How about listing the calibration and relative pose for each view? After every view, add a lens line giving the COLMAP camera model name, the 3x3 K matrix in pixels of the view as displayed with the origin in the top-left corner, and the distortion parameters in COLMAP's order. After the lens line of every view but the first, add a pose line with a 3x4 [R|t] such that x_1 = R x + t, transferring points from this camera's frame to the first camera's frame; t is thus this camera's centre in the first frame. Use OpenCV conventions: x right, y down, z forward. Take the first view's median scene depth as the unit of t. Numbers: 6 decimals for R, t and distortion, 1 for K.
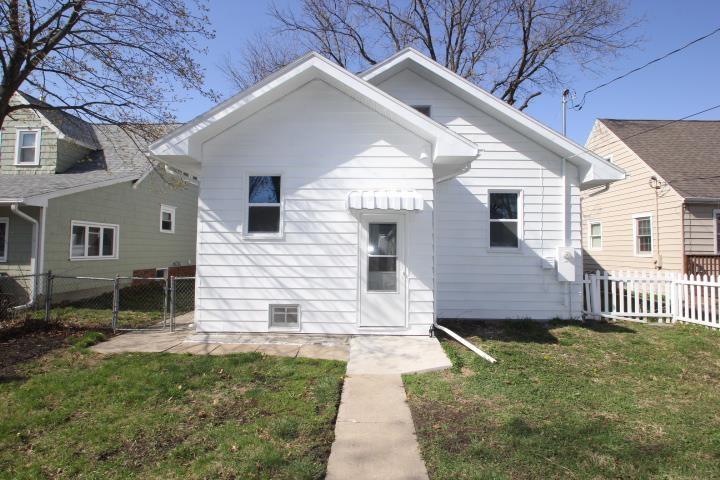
lens RADIAL K [[367.6, 0, 358.7], [0, 367.6, 237.7], [0, 0, 1]] dist [-0.003821, -0.000146]
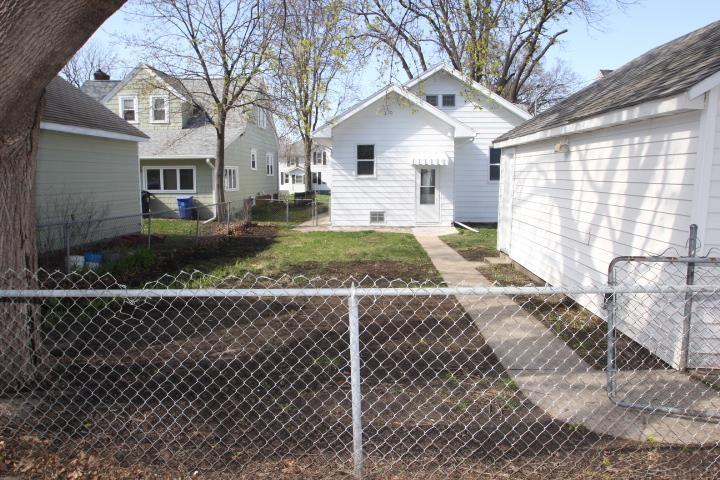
lens RADIAL K [[530.7, 0, 359.4], [0, 530.7, 241.5], [0, 0, 1]] dist [-0.071787, -0.000787]
pose [[0.999793, -0.008729, -0.018368, -0.248000], [0.011442, 0.988124, 0.153233, -0.095812], [0.016813, -0.153411, 0.988019, -1.815535]]
